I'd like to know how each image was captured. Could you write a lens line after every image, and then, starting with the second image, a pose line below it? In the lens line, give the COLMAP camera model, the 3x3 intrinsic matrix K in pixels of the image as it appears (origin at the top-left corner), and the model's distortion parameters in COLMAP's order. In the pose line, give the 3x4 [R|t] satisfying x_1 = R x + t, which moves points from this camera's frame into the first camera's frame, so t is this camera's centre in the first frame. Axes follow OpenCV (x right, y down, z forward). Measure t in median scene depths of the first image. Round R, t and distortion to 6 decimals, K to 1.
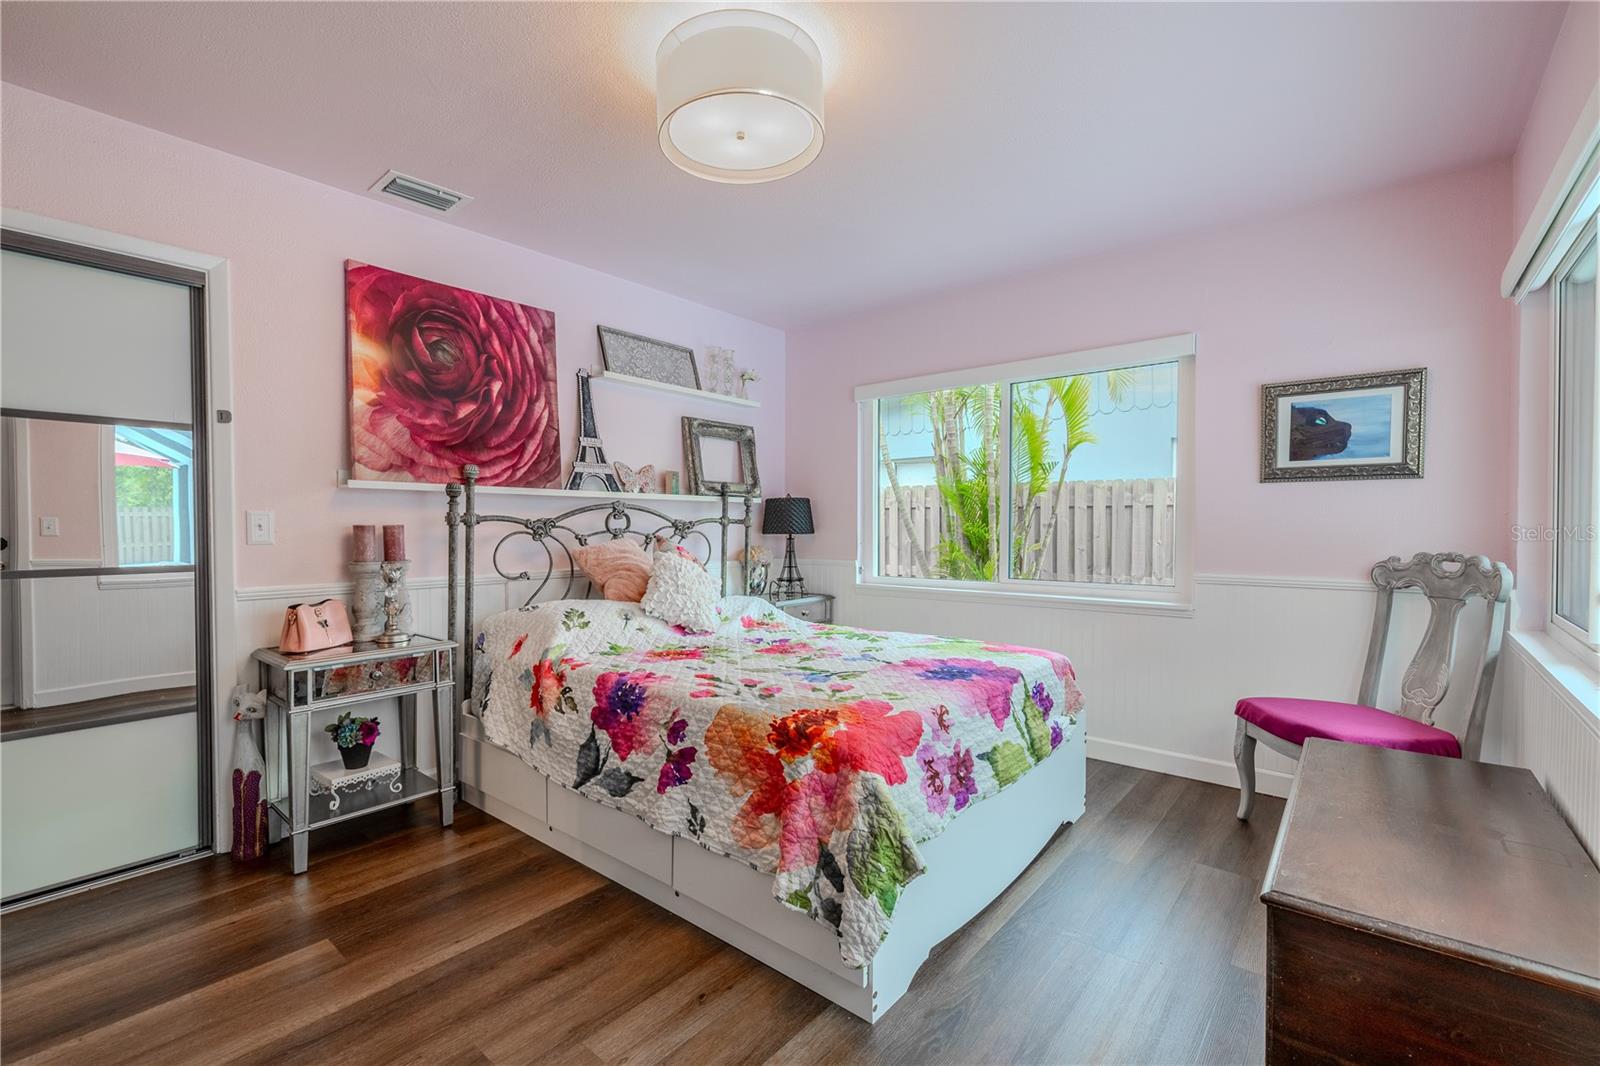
lens RADIAL K [[695.8, 0, 794.8], [0, 695.8, 537.6], [0, 0, 1]] dist [0.001666, 0.000188]
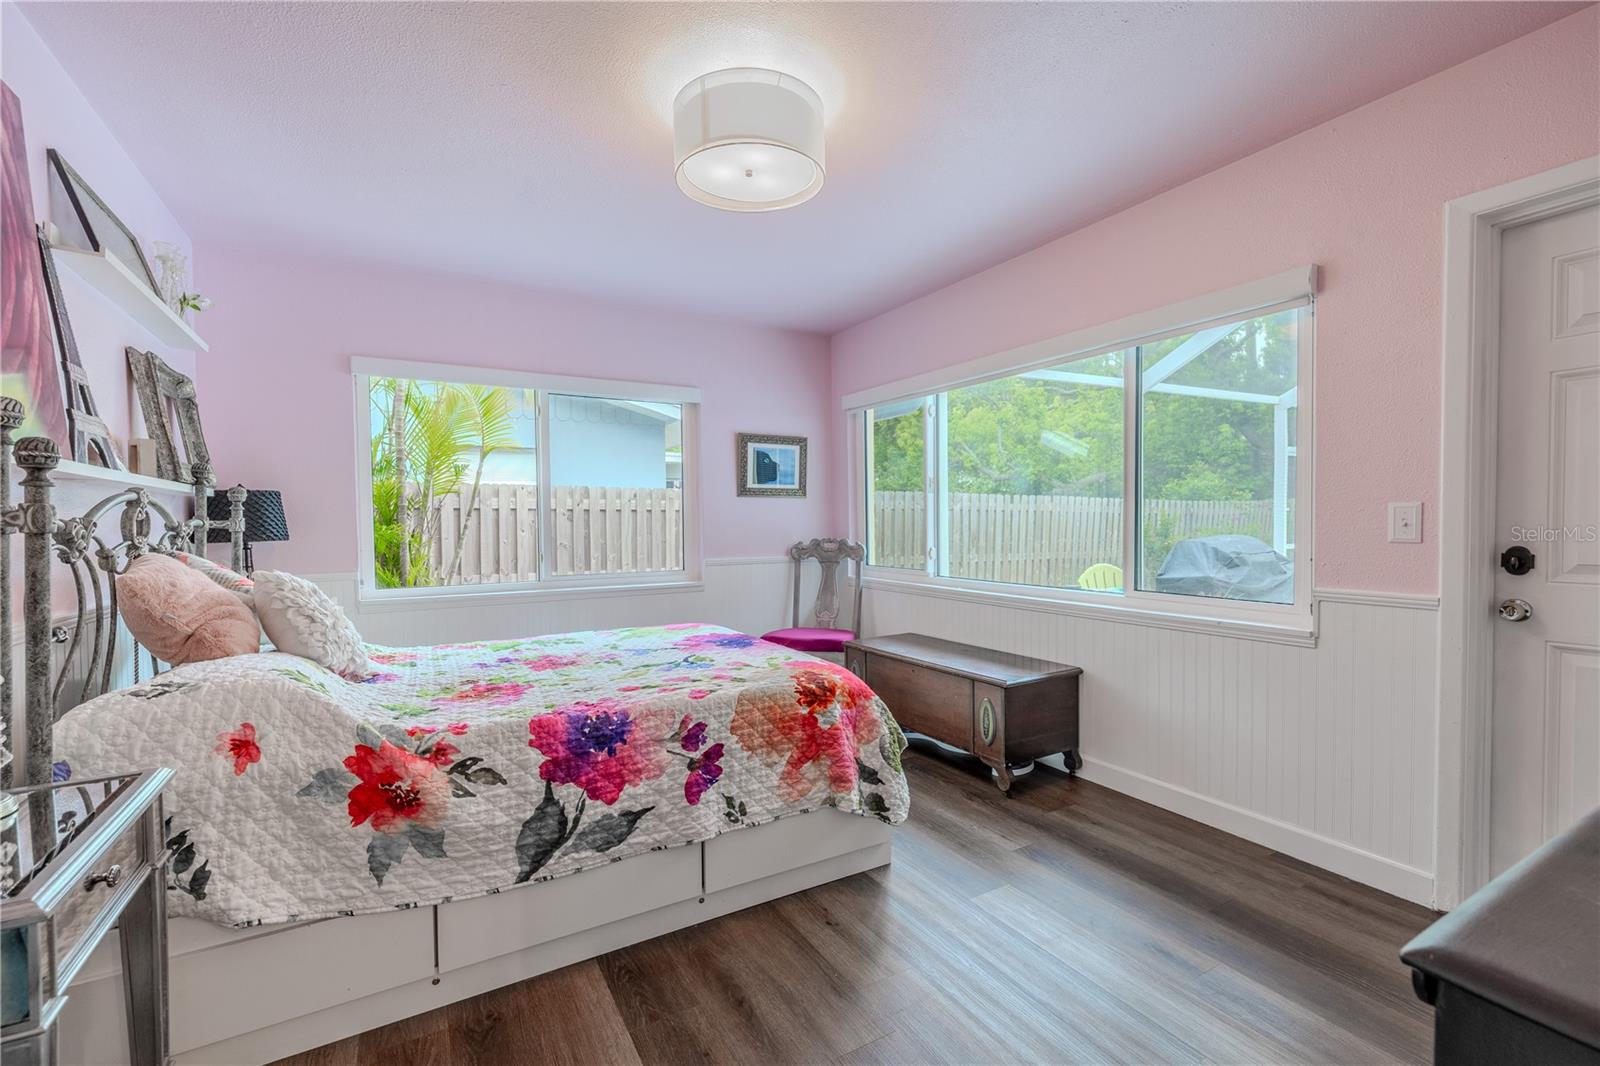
lens RADIAL K [[695.8, 0, 794.8], [0, 695.8, 537.6], [0, 0, 1]] dist [0.001666, 0.000188]
pose [[0.336640, -0.022550, 0.941363, -0.959153], [0.025954, 0.999556, 0.014663, -0.010818], [-0.941276, 0.019496, 0.337076, 0.494151]]
